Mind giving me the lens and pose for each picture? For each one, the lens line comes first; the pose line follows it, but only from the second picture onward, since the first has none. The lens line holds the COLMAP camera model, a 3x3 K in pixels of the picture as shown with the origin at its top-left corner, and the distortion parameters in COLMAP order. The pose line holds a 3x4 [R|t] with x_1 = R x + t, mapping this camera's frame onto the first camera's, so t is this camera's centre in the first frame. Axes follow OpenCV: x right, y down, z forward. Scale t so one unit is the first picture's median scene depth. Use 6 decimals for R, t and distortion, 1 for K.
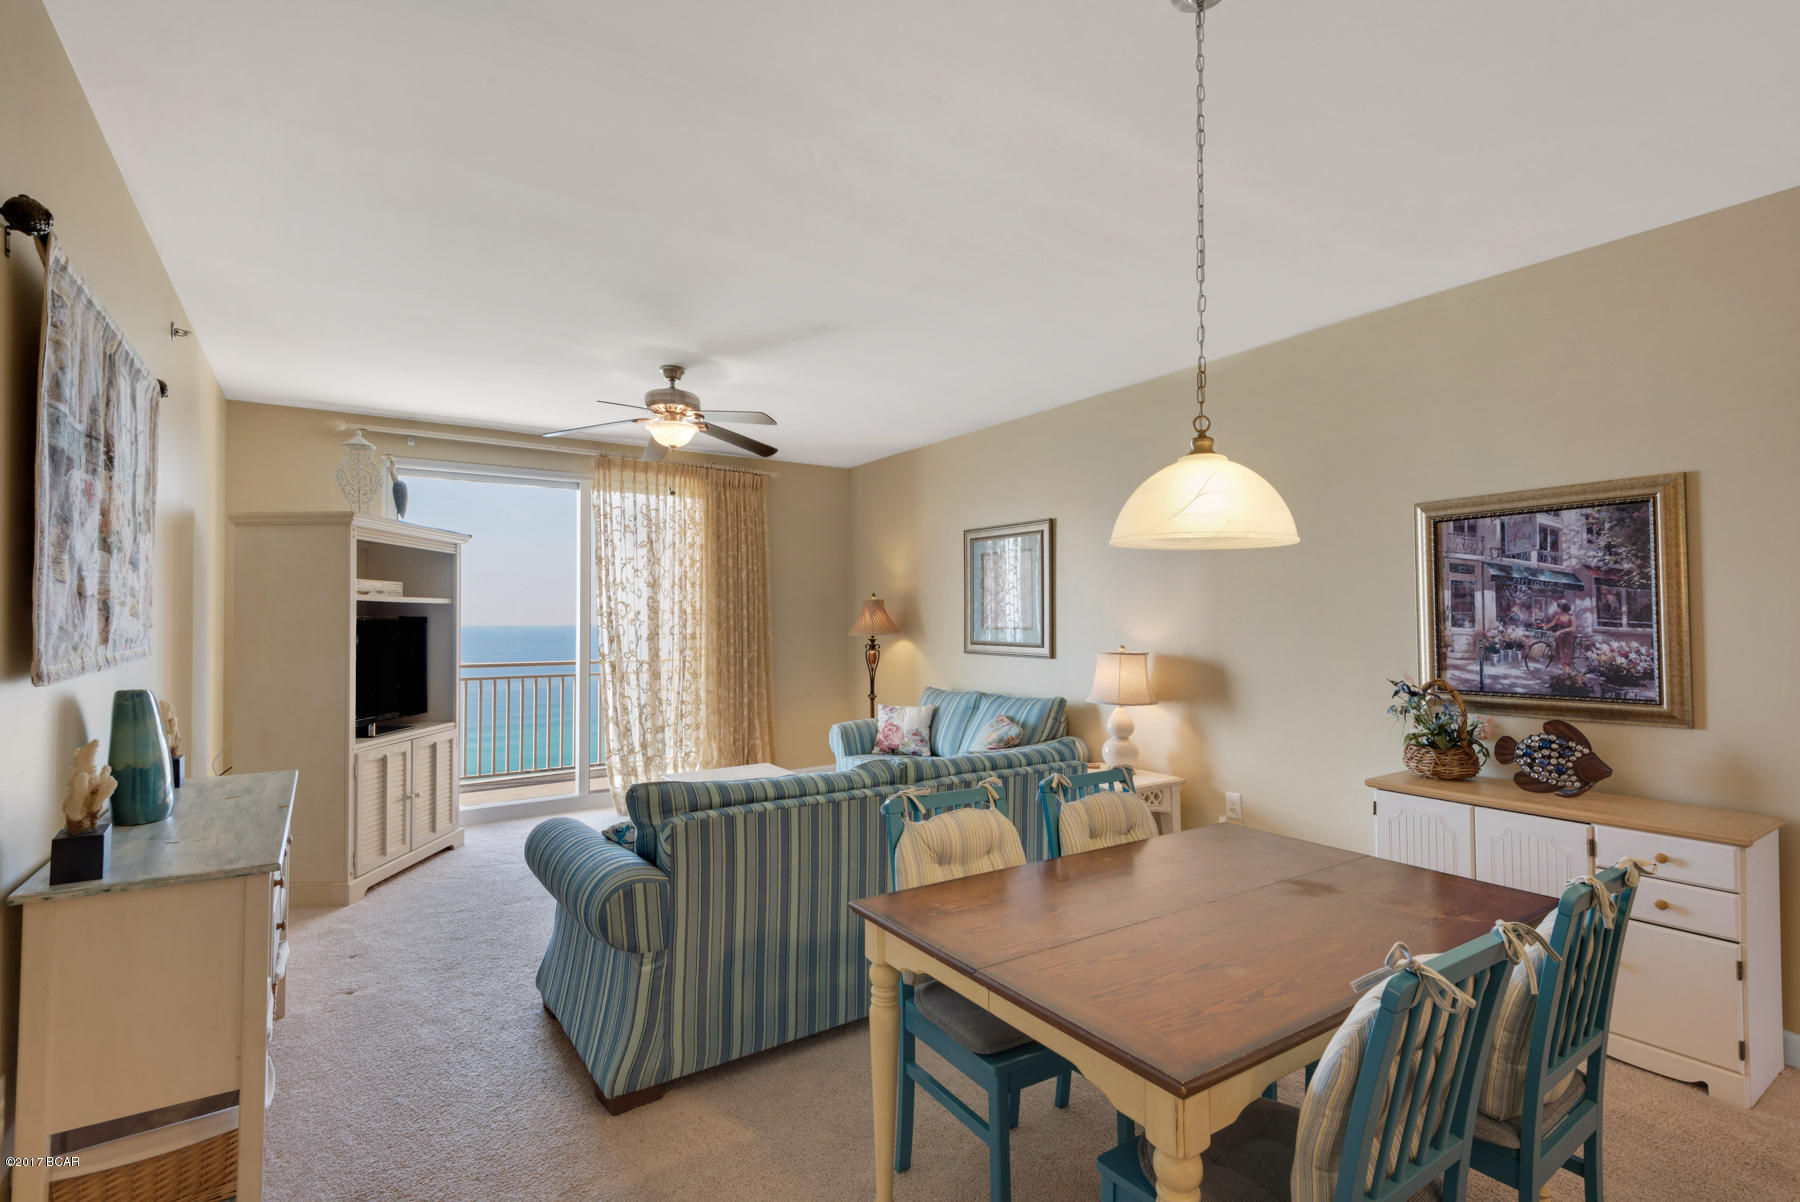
lens RADIAL K [[843.1, 0, 867.7], [0, 843.1, 596.2], [0, 0, 1]] dist [0.051722, -0.000093]
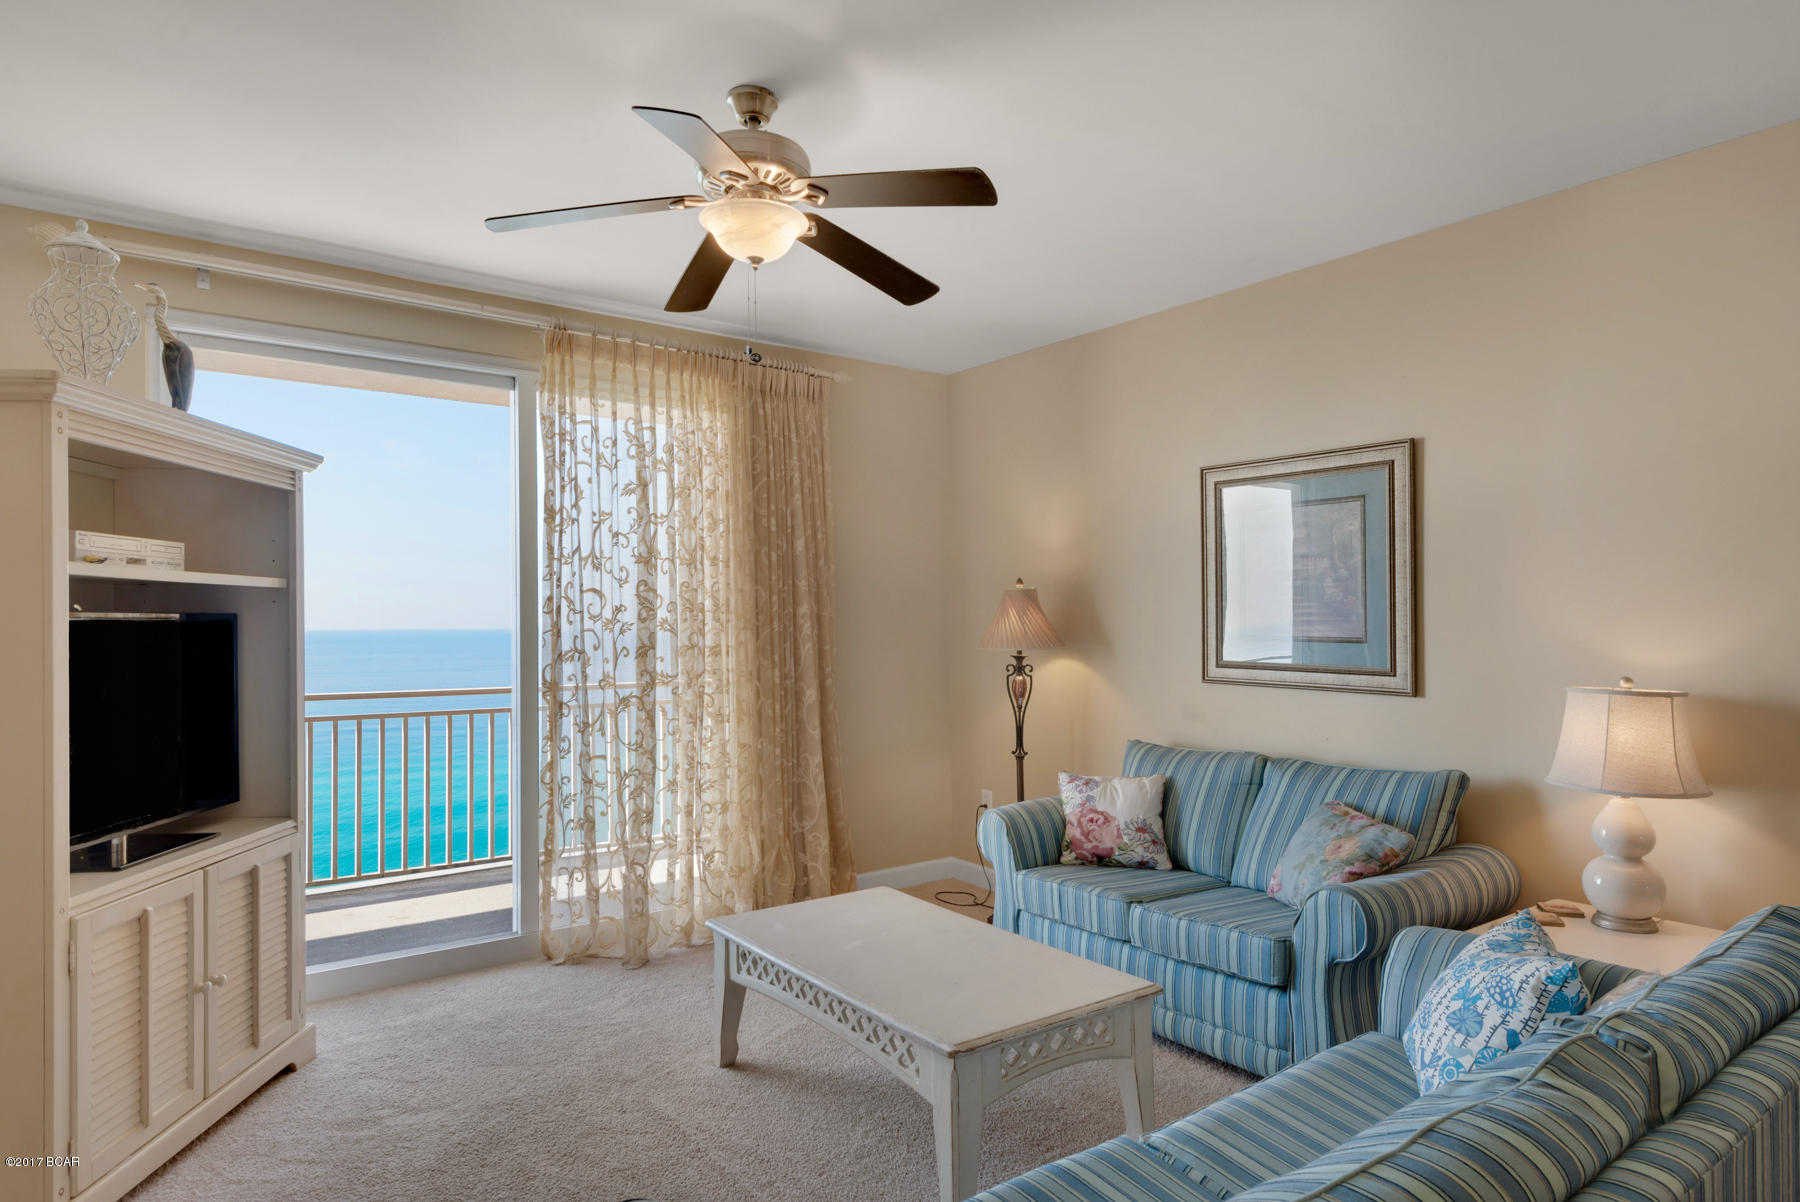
lens RADIAL K [[1046.2, 0, 871.9], [0, 1046.2, 622.0], [0, 0, 1]] dist [0.028603, -0.001105]
pose [[0.998540, 0.004419, 0.053840, -0.157449], [-0.005885, 0.999615, 0.027099, 0.009076], [-0.053699, -0.027377, 0.998182, 0.321538]]
